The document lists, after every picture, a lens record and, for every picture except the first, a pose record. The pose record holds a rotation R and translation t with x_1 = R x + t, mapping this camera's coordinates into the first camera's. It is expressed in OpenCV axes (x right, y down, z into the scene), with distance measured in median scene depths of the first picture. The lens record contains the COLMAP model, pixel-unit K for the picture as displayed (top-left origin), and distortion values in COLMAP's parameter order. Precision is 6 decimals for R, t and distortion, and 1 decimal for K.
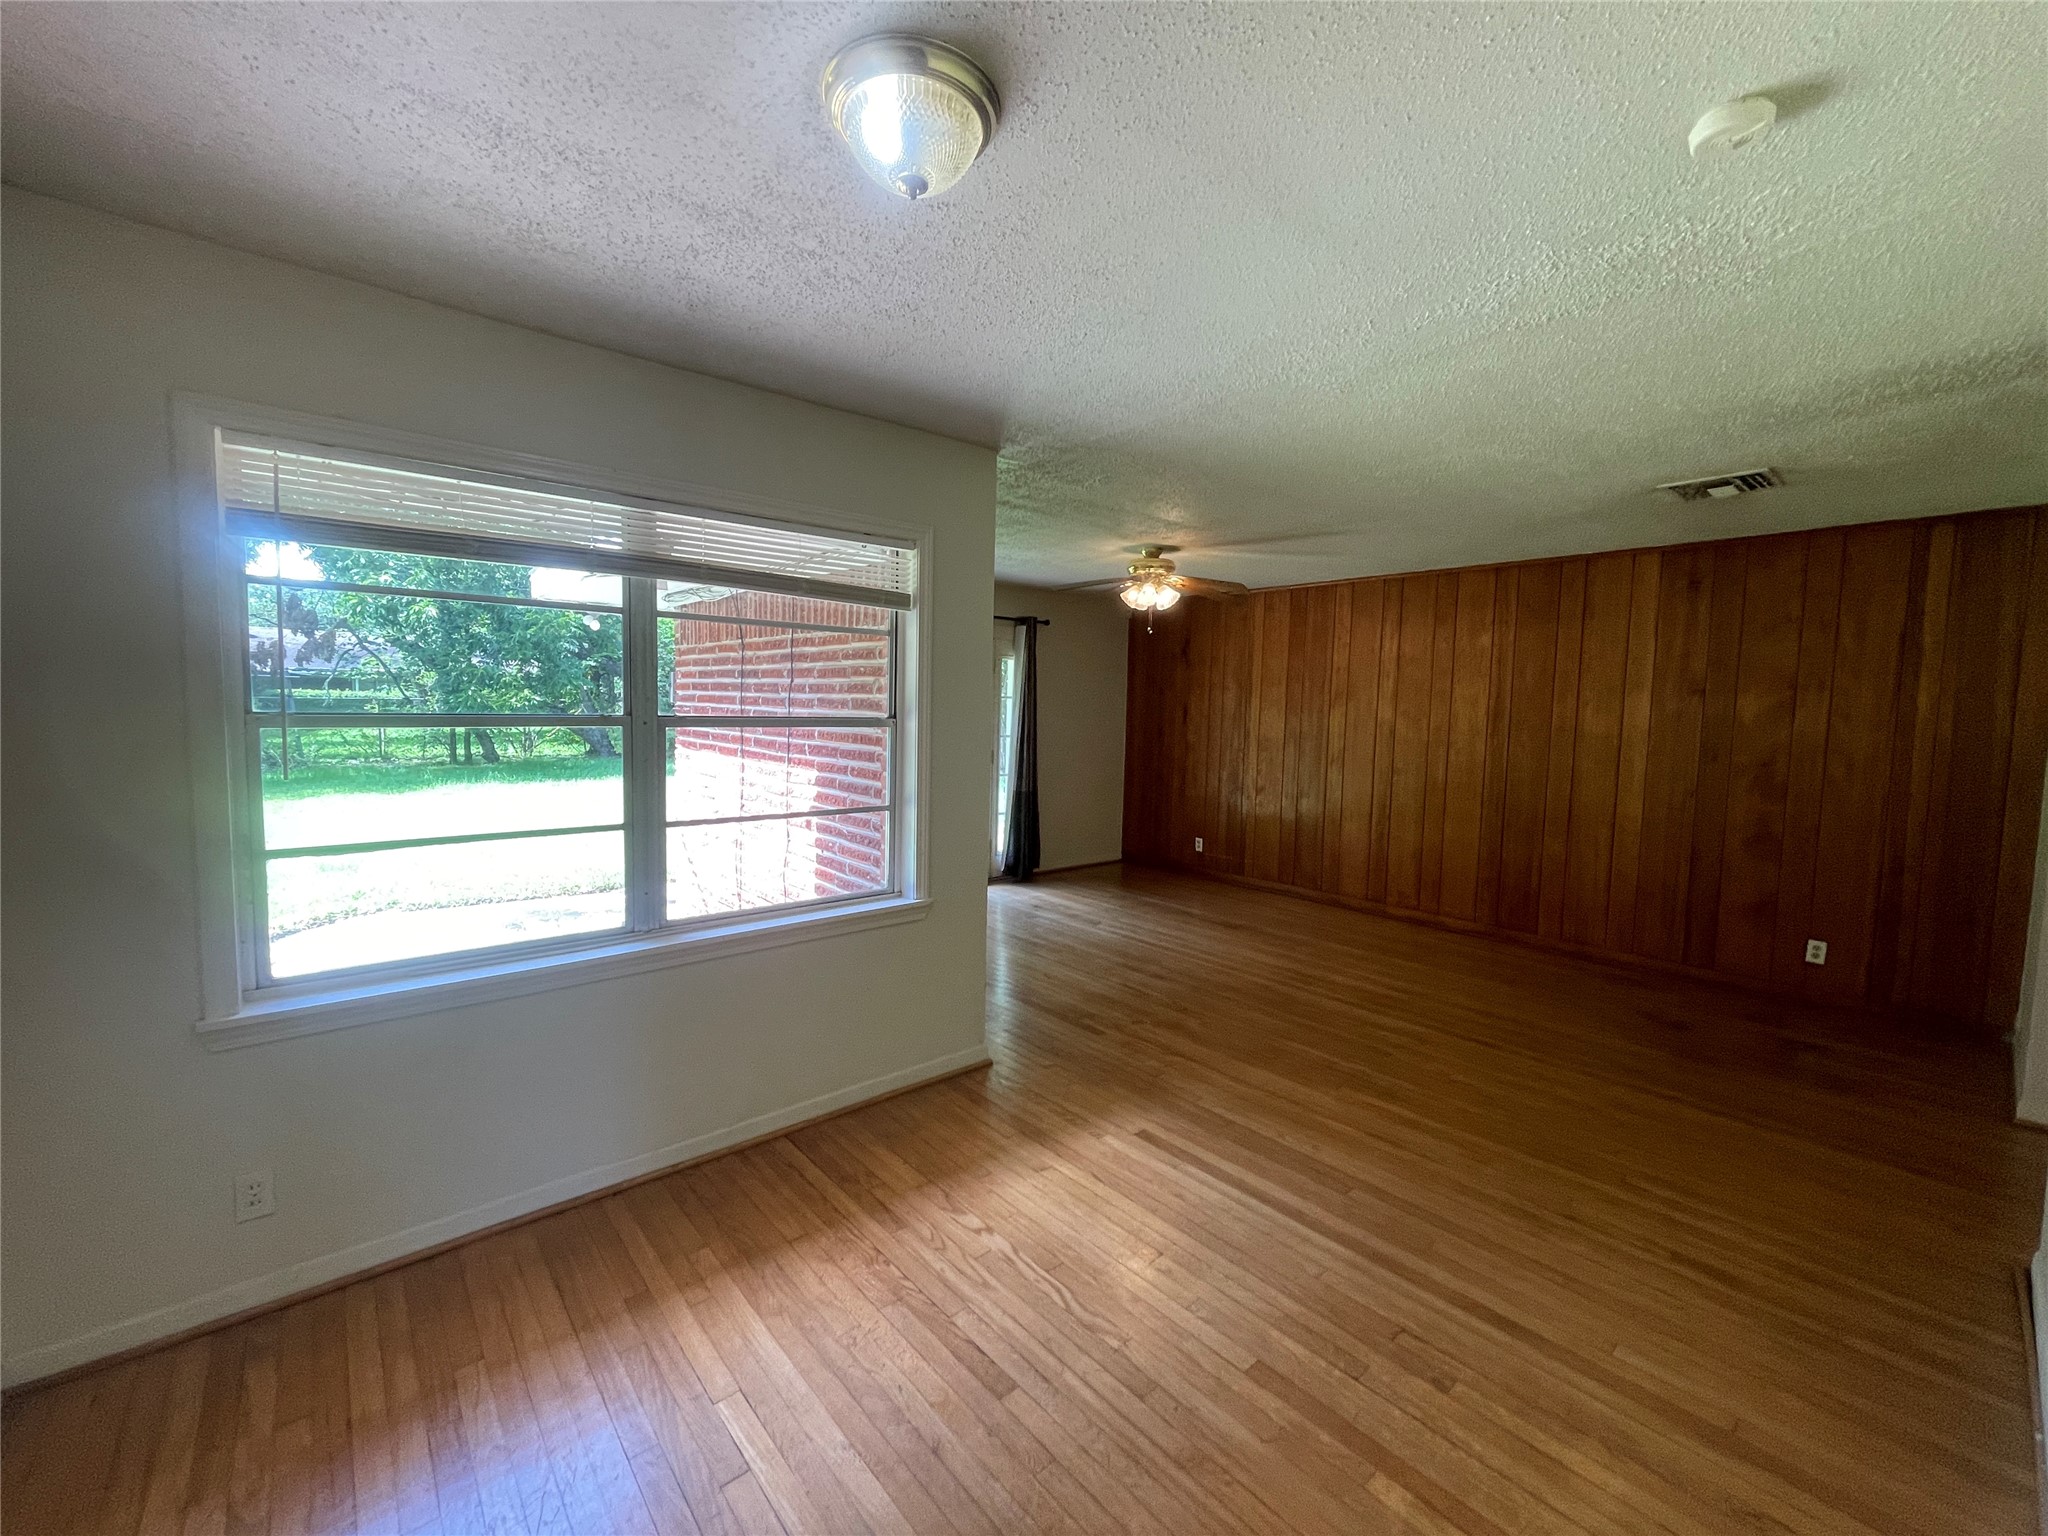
lens RADIAL K [[831.5, 0, 1024.0], [0, 831.5, 768.0], [0, 0, 1]] dist [-0.000068, 0.000111]
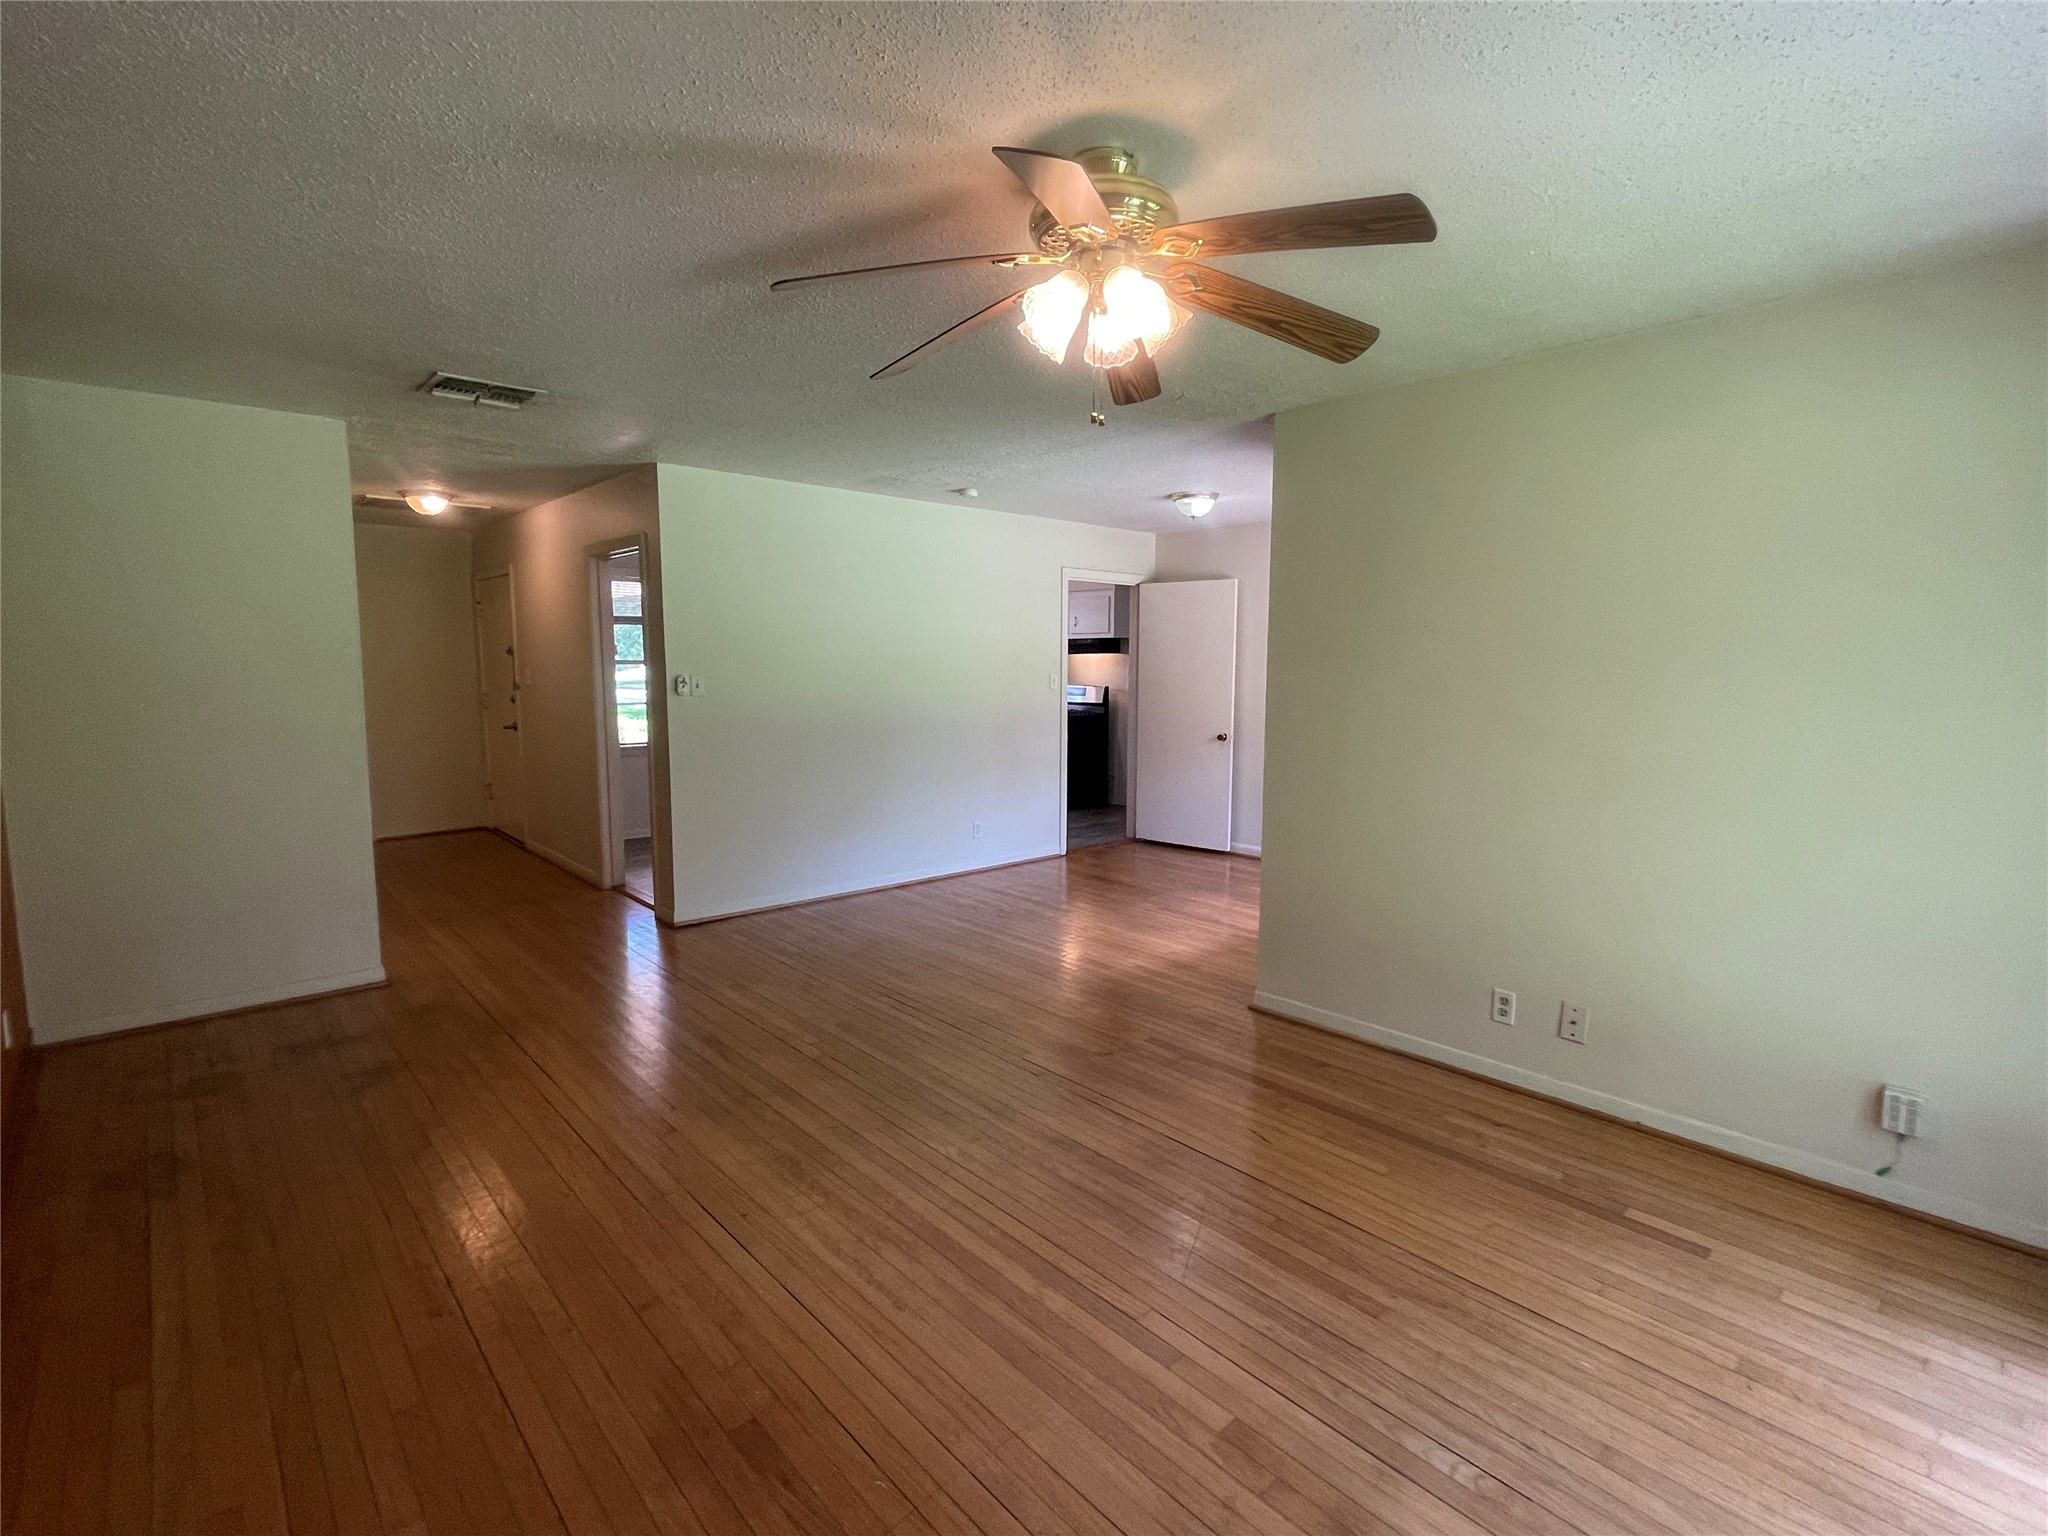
lens RADIAL K [[955.0, 0, 1023.0], [0, 955.0, 758.9], [0, 0, 1]] dist [-0.001232, -0.000254]
pose [[-0.999212, -0.022934, -0.032392, 0.215185], [-0.028311, 0.983849, 0.176749, -0.115956], [0.027815, 0.177527, -0.983723, 1.578256]]
